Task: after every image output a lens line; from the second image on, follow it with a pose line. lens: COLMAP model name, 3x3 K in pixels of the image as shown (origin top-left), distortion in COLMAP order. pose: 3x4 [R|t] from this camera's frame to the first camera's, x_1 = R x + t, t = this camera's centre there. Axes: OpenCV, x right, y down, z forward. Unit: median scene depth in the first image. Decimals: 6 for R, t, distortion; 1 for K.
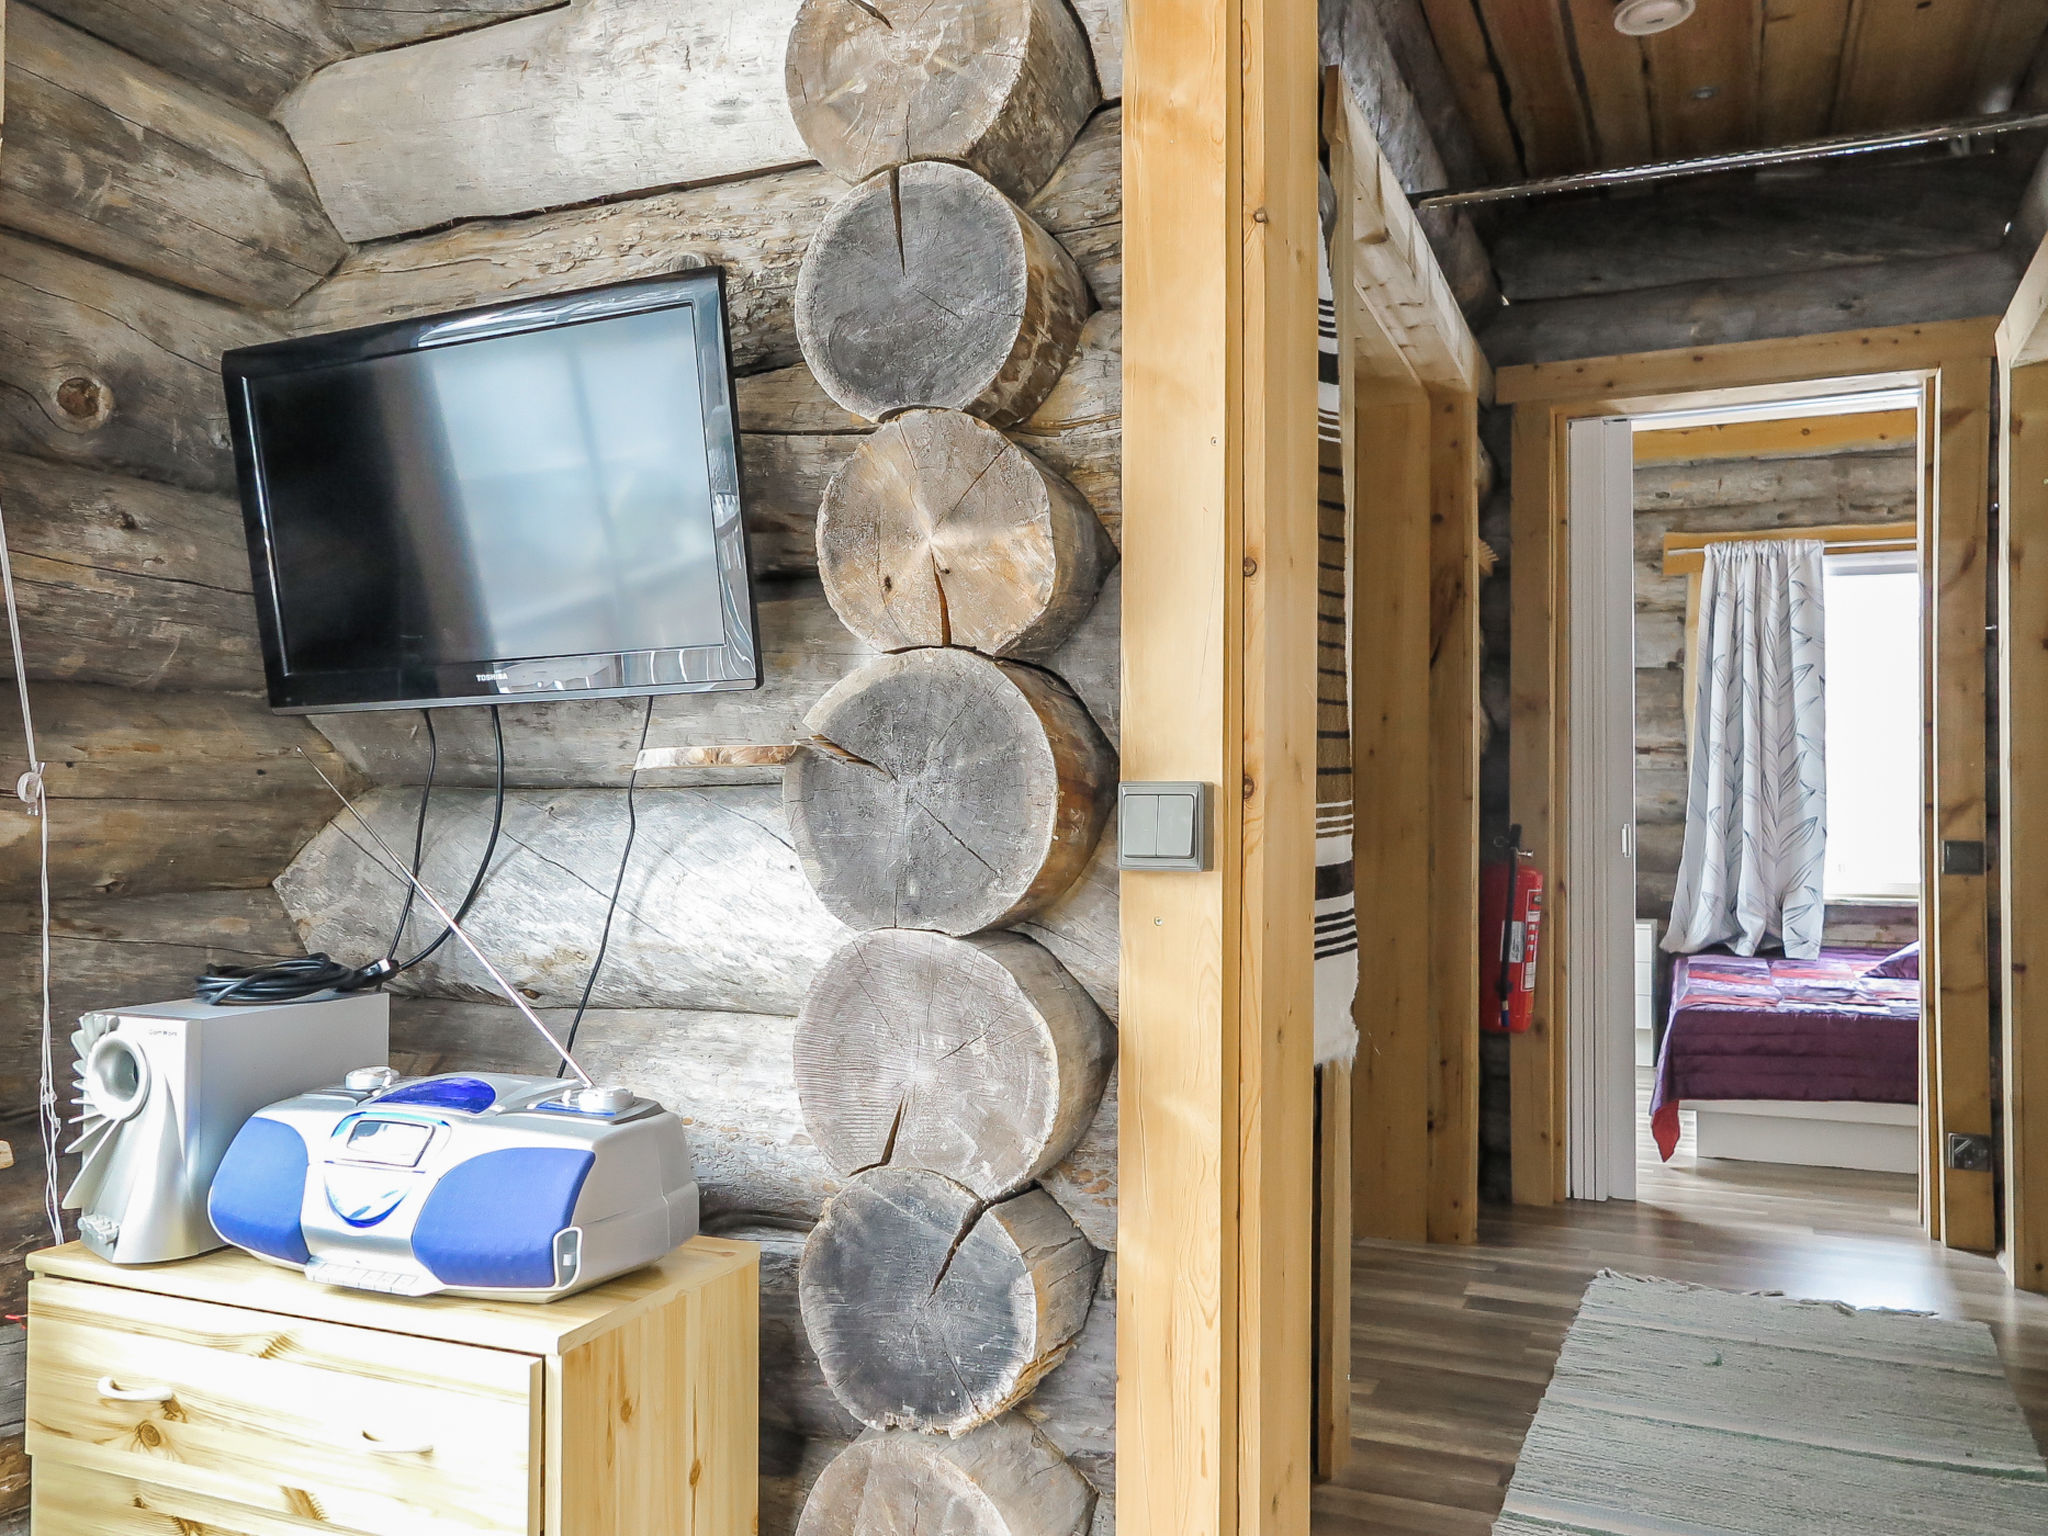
lens RADIAL K [[1607.1, 0, 988.7], [0, 1607.1, 766.1], [0, 0, 1]] dist [0.010438, 0.007803]
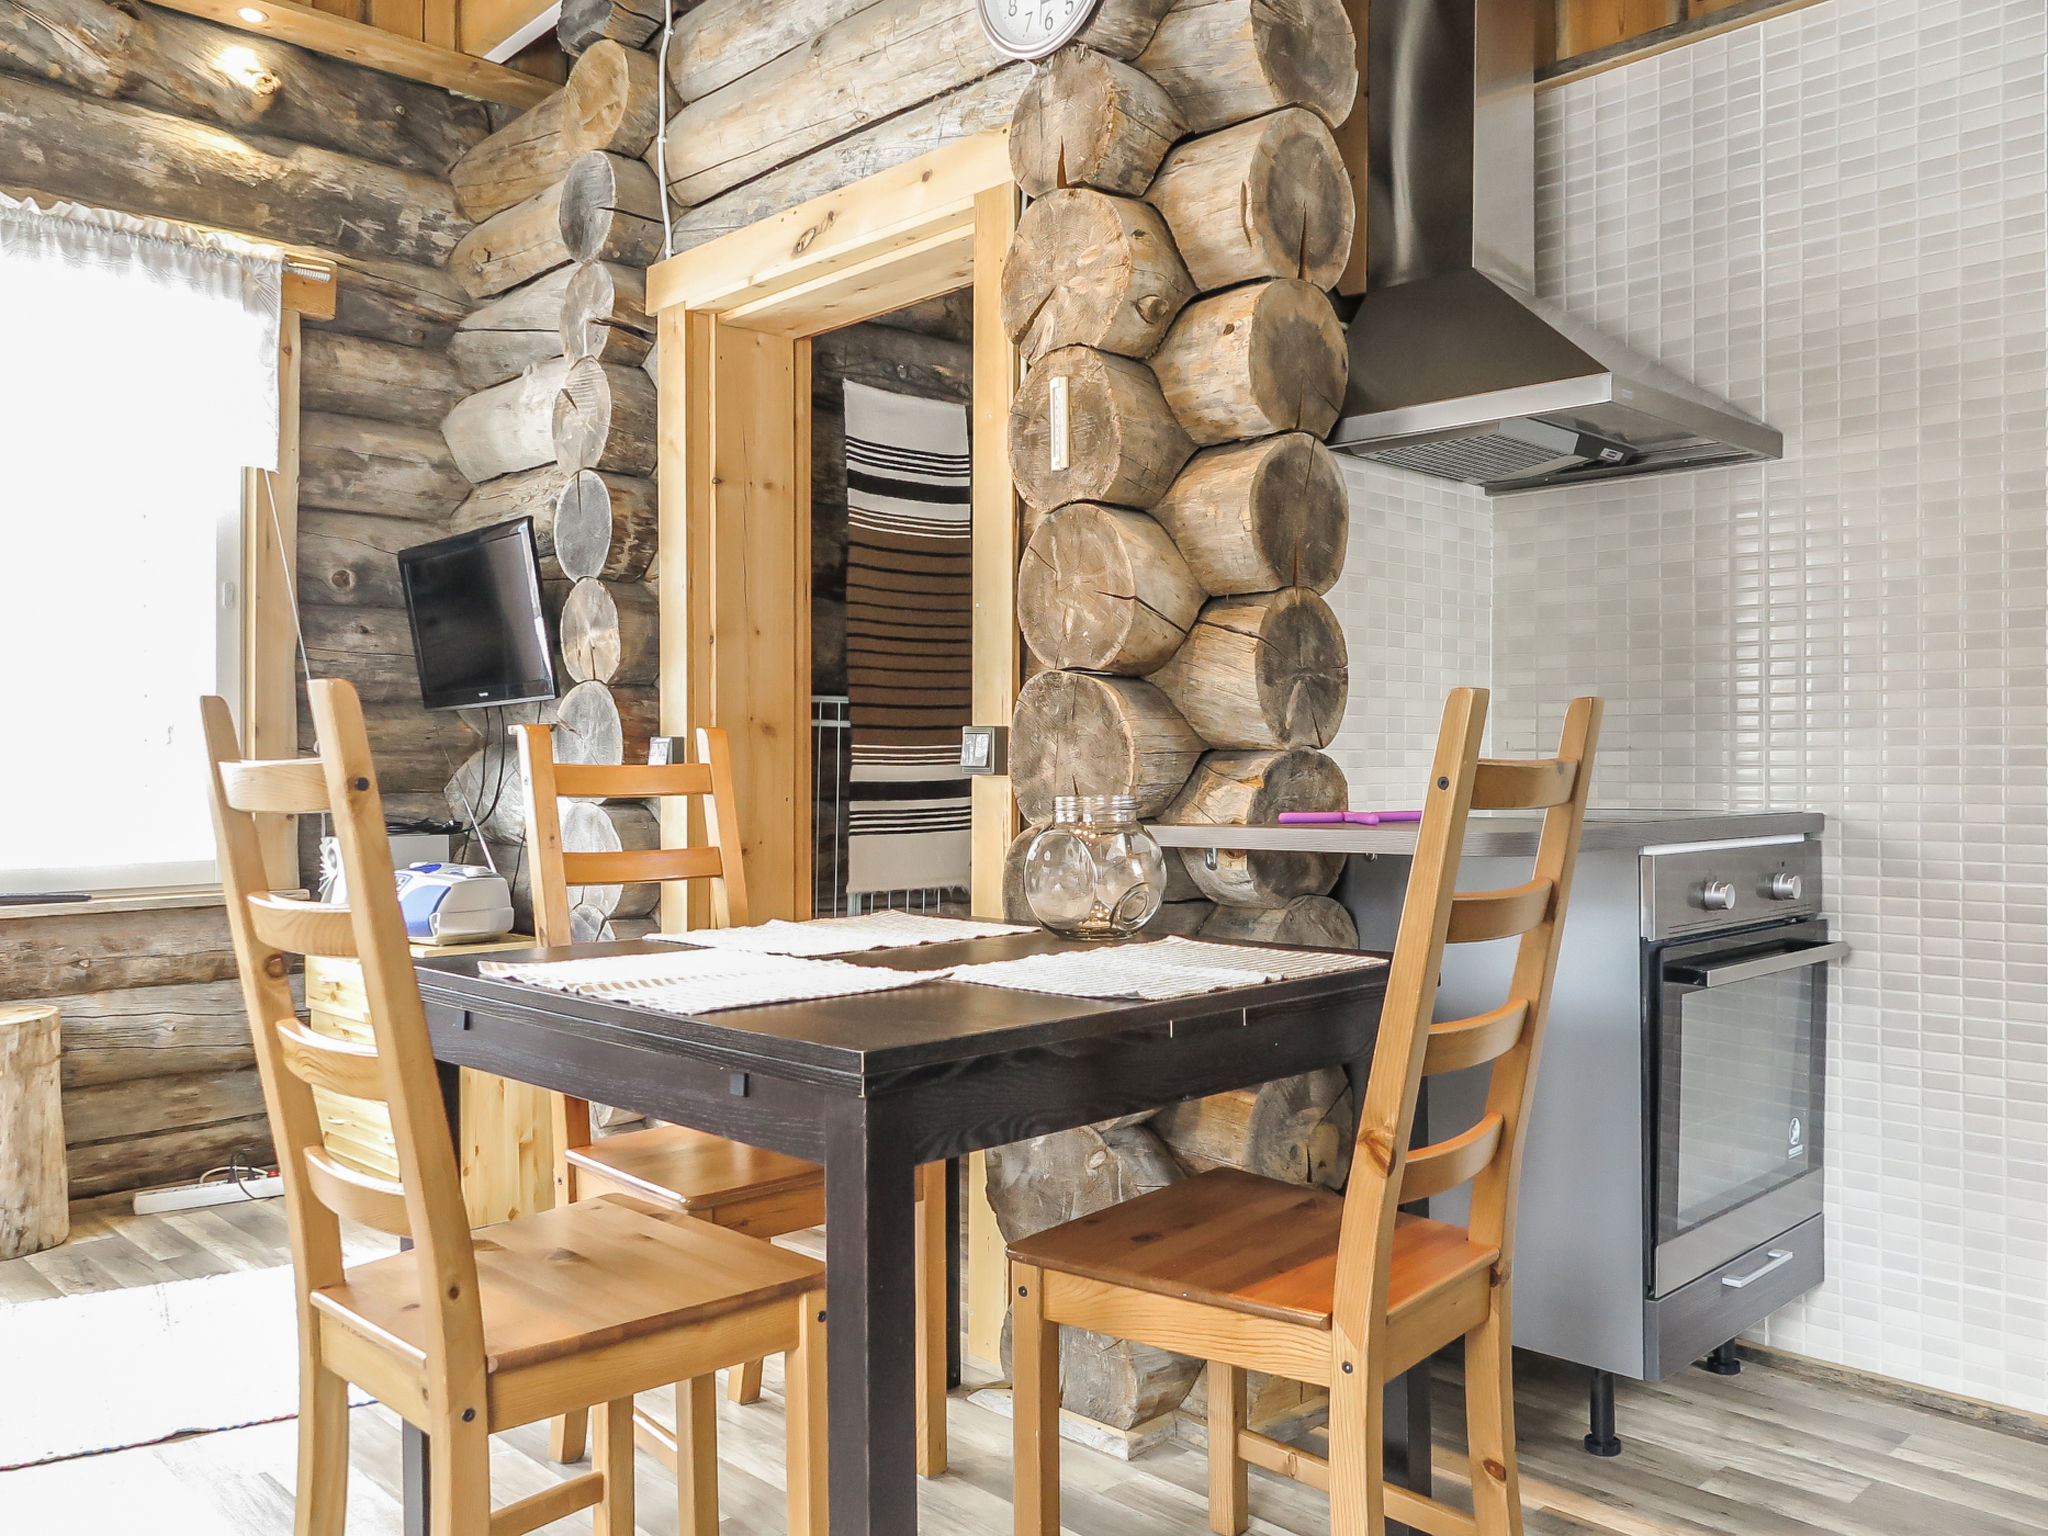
lens RADIAL K [[1645.8, 0, 989.9], [0, 1645.8, 761.3], [0, 0, 1]] dist [-0.019605, 0.011245]
pose [[0.923258, -0.009250, -0.384069, 1.167290], [0.019136, 0.999576, 0.021927, 0.000744], [0.383704, -0.027594, 0.923044, -0.805203]]
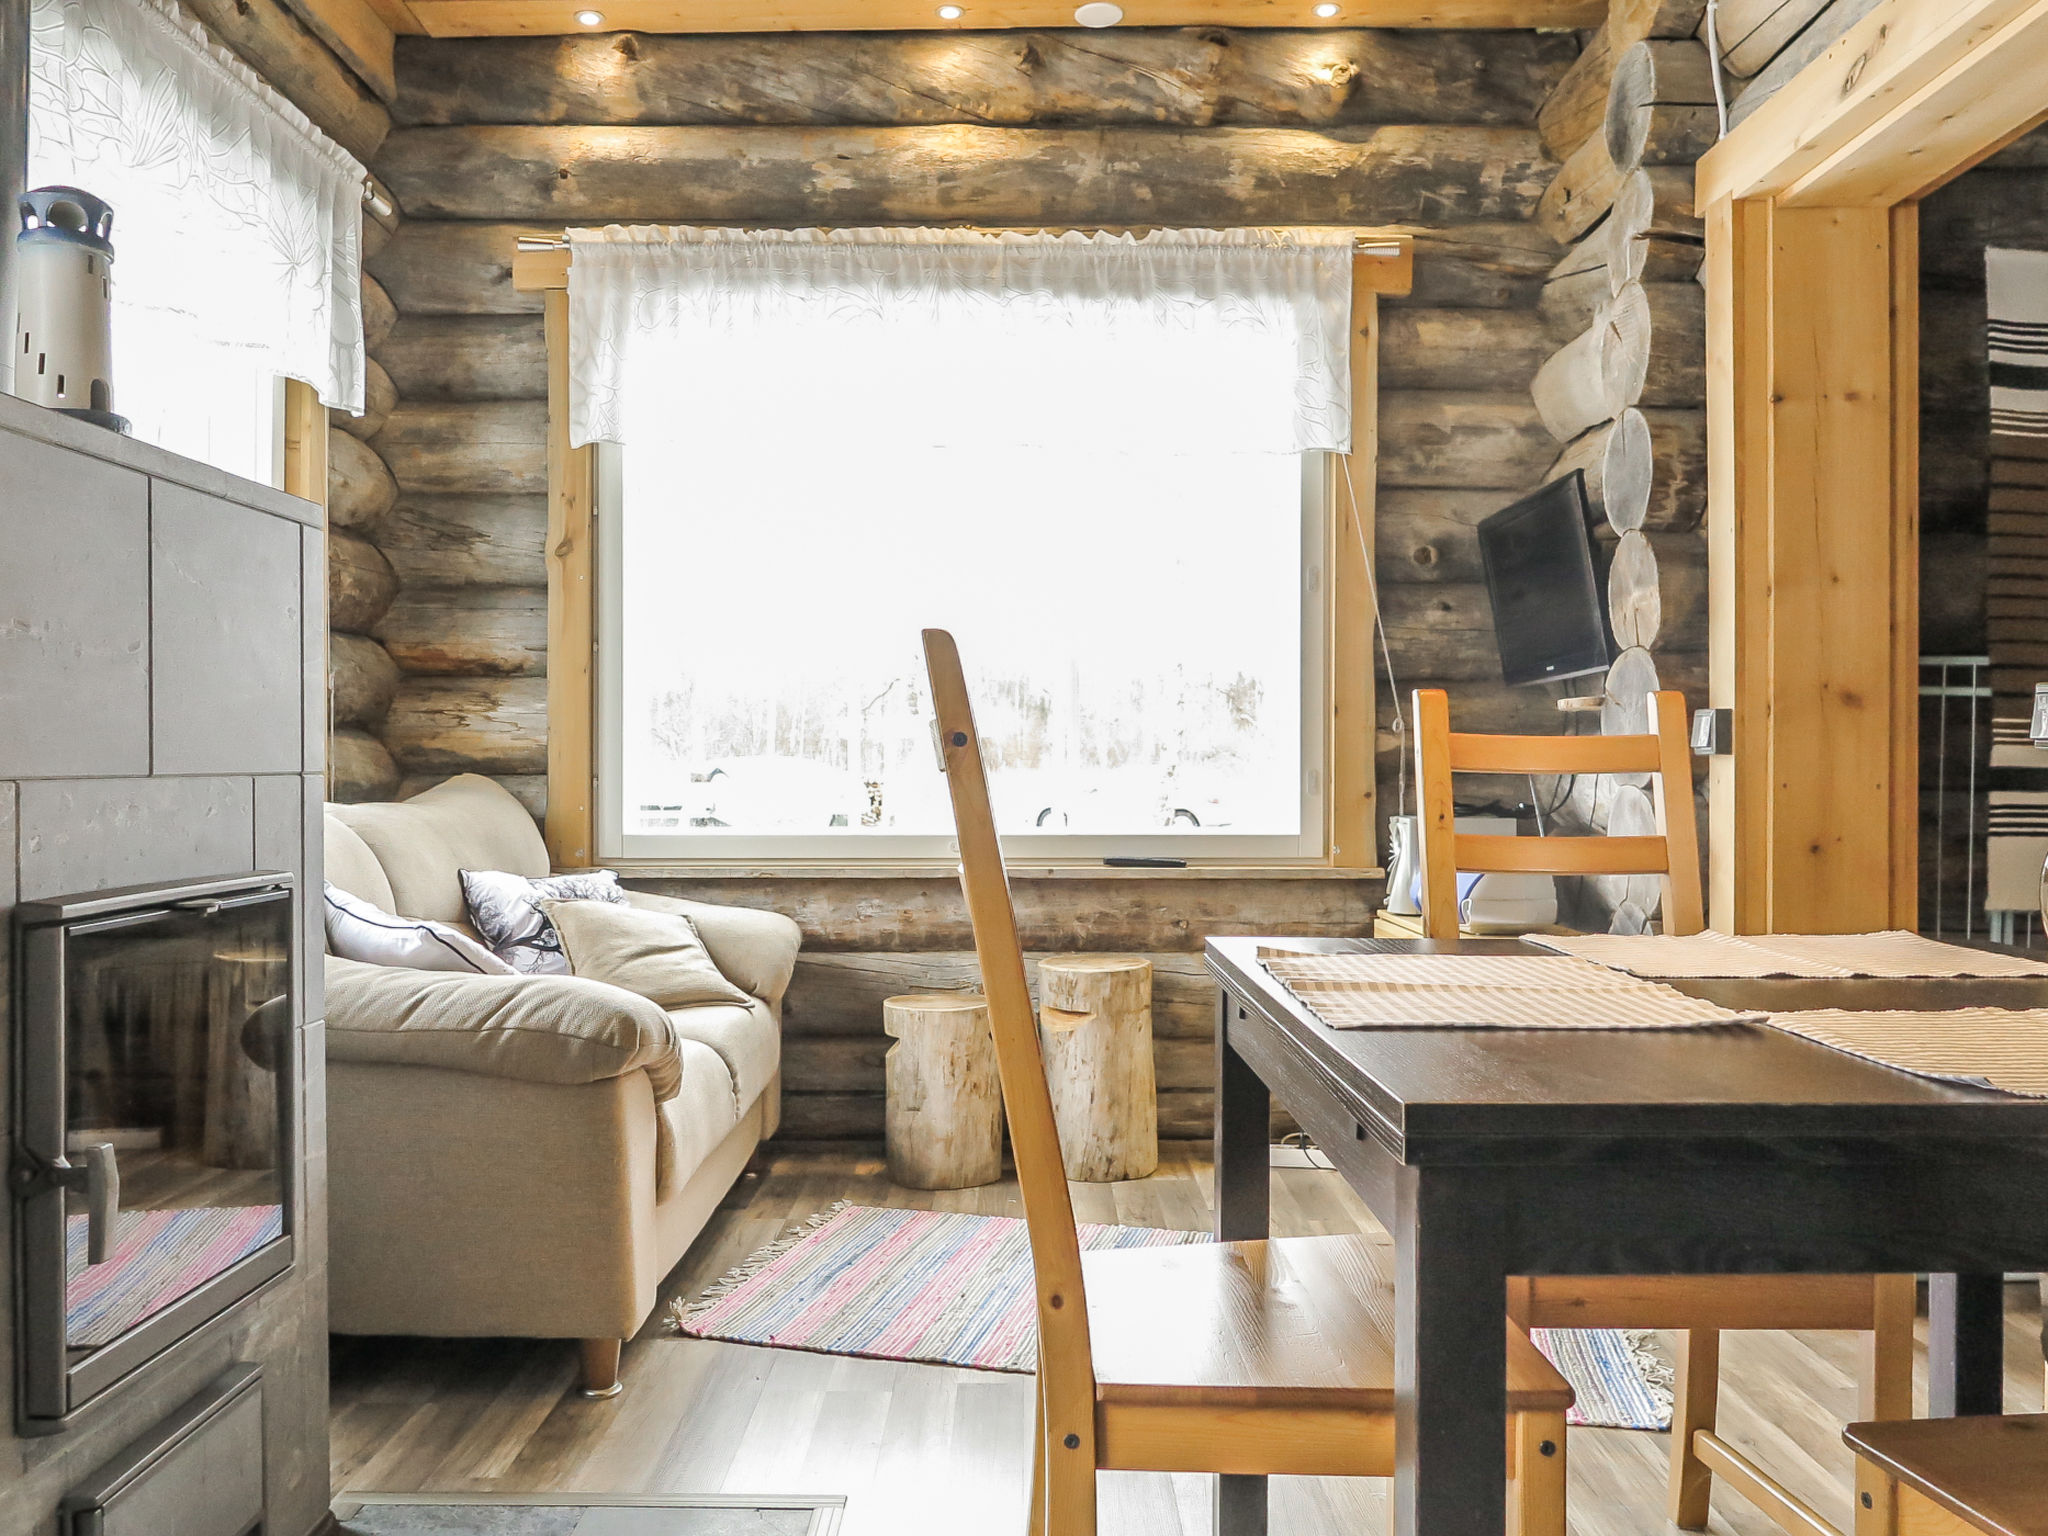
lens RADIAL K [[1629.0, 0, 1001.4], [0, 1629.0, 746.9], [0, 0, 1]] dist [-0.010521, 0.008033]
pose [[0.402698, -0.008113, -0.915297, 1.270174], [0.022738, 0.999741, 0.001142, 0.026466], [0.915051, -0.021272, 0.402778, -0.471579]]
